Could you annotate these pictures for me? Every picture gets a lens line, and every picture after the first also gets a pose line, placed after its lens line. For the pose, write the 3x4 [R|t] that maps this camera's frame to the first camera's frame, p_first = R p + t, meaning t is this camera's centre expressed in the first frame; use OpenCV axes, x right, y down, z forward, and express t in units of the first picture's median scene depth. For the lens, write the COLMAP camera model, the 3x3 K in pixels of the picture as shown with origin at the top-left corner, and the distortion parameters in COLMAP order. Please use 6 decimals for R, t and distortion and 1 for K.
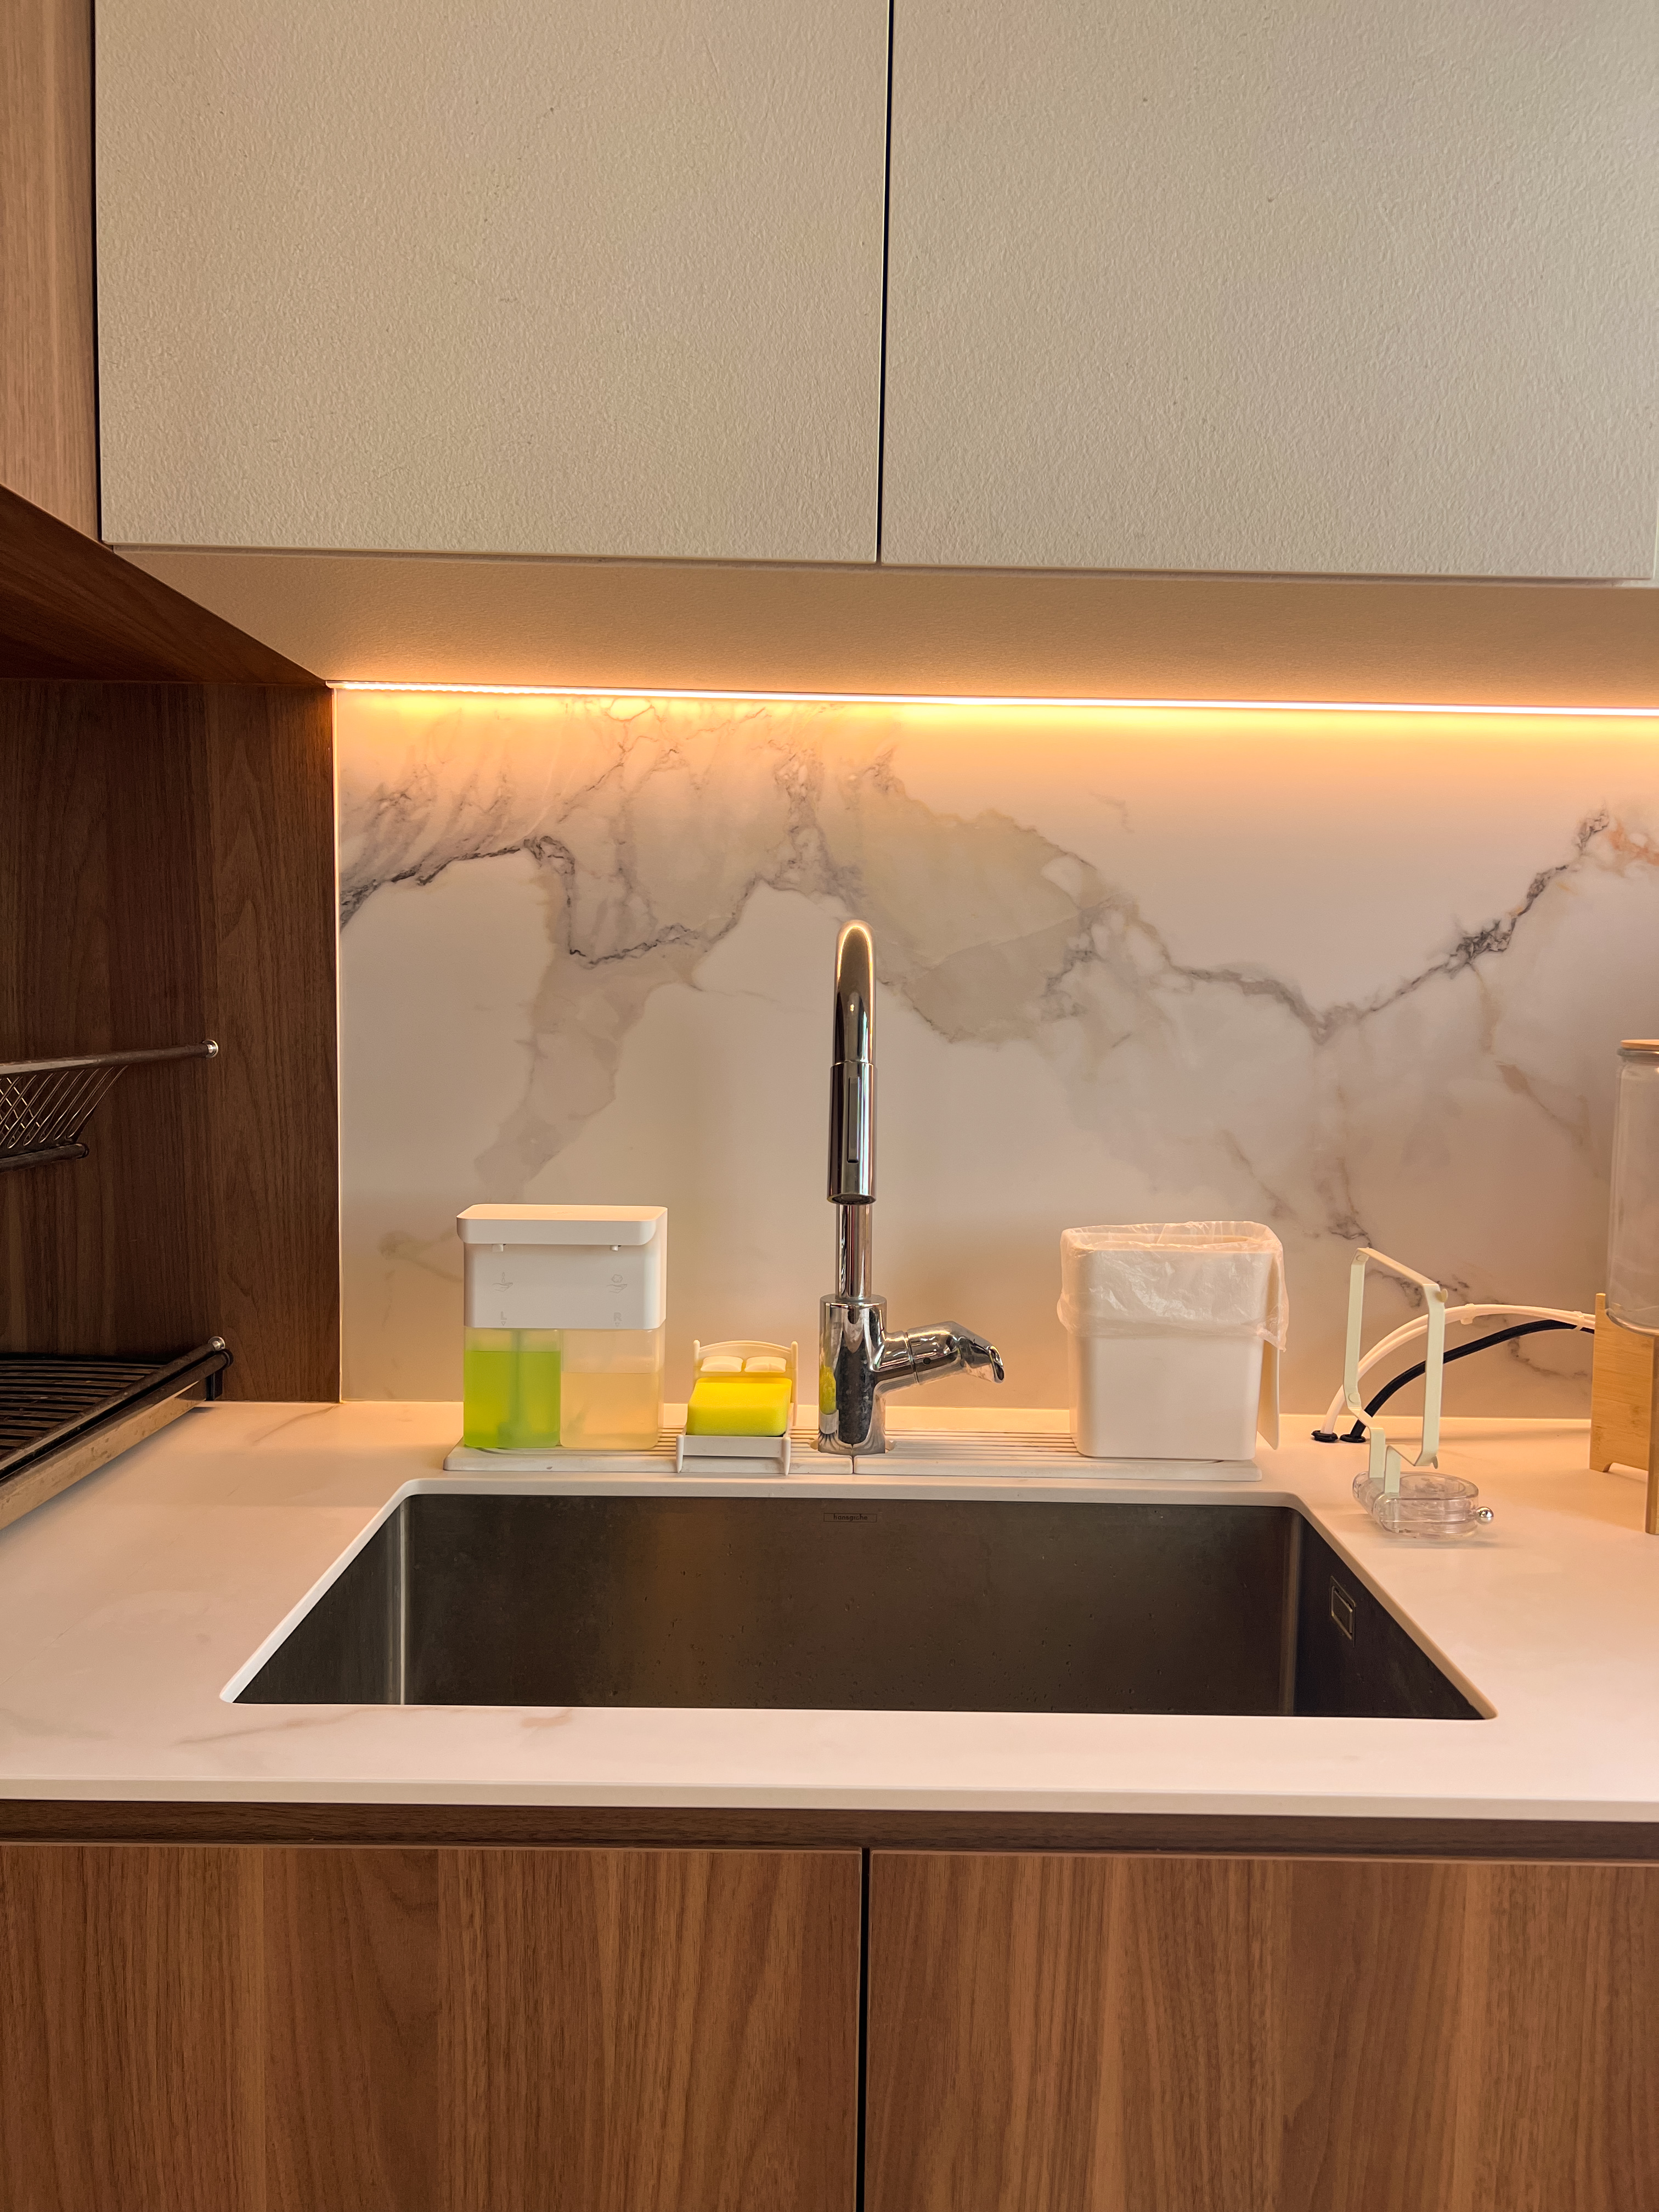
lens RADIAL K [[1684.1, 0, 836.3], [0, 1684.1, 1147.2], [0, 0, 1]] dist [0.111947, -0.156064]
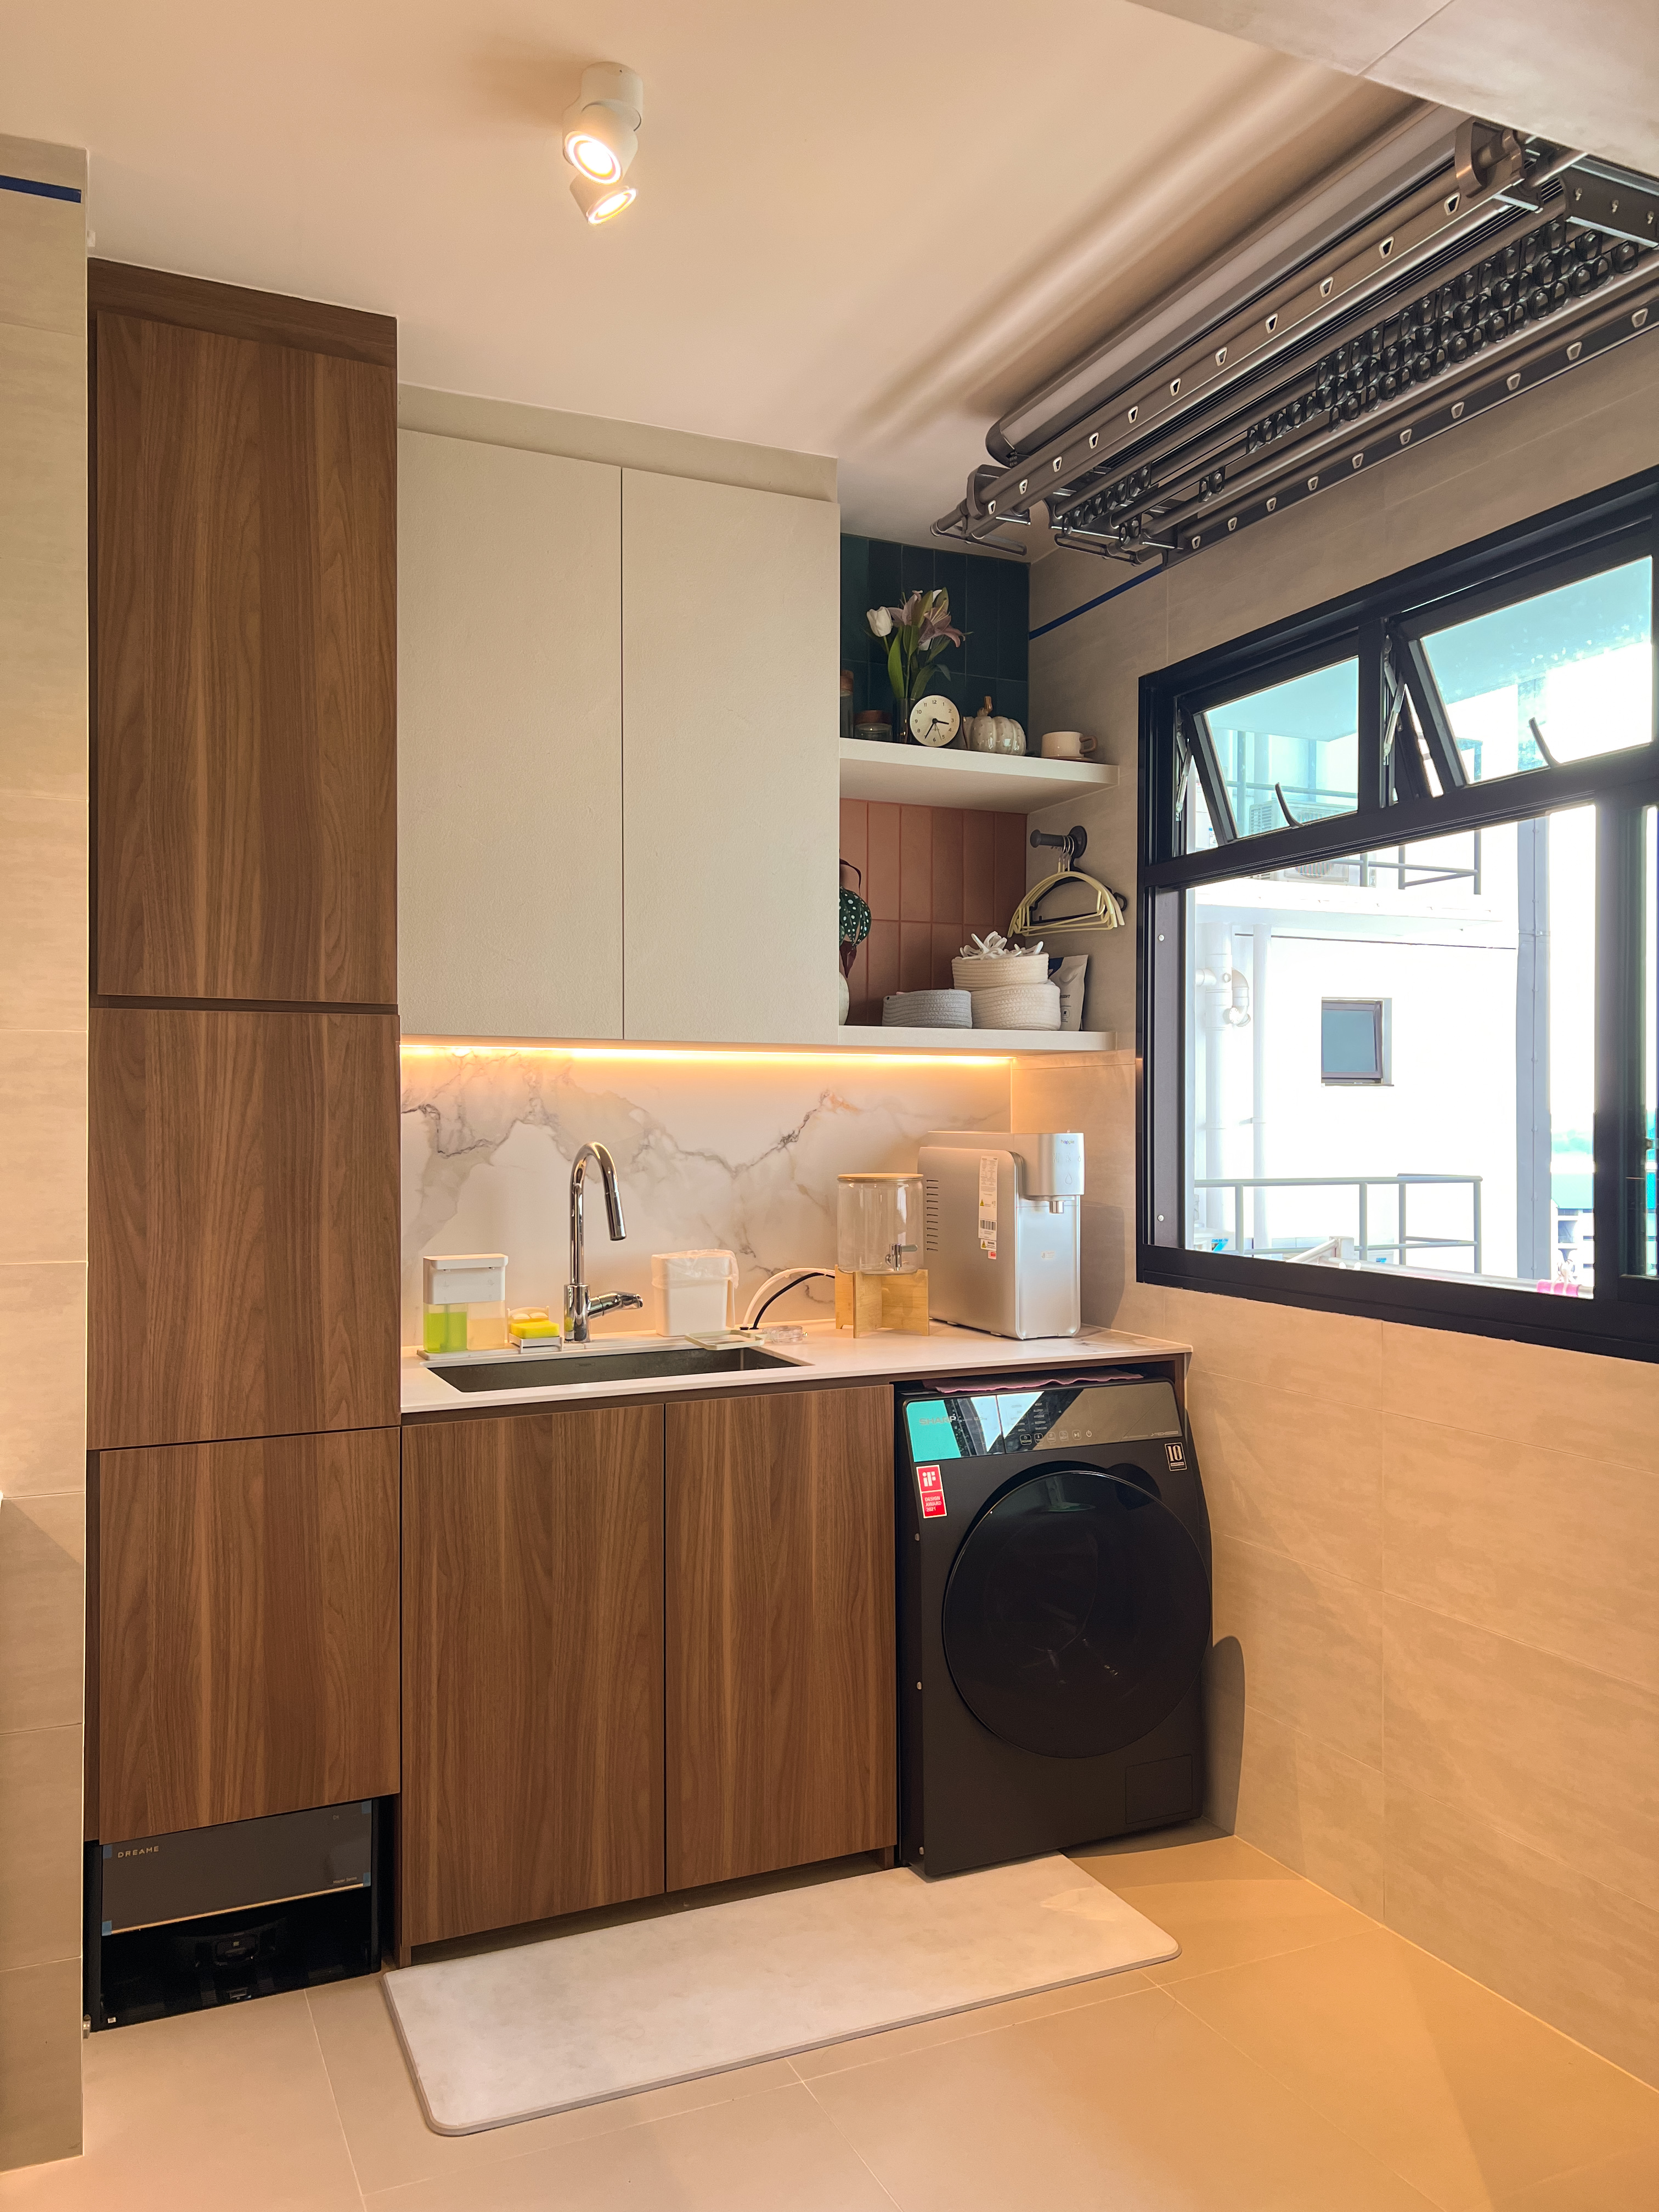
lens RADIAL K [[1676.2, 0, 829.5], [0, 1676.2, 1106.0], [0, 0, 1]] dist [0.032927, -0.033643]
pose [[0.913633, -0.018816, 0.406103, -0.620186], [0.056509, 0.995109, -0.081026, 0.043941], [-0.402592, 0.096977, 0.910228, -1.398713]]
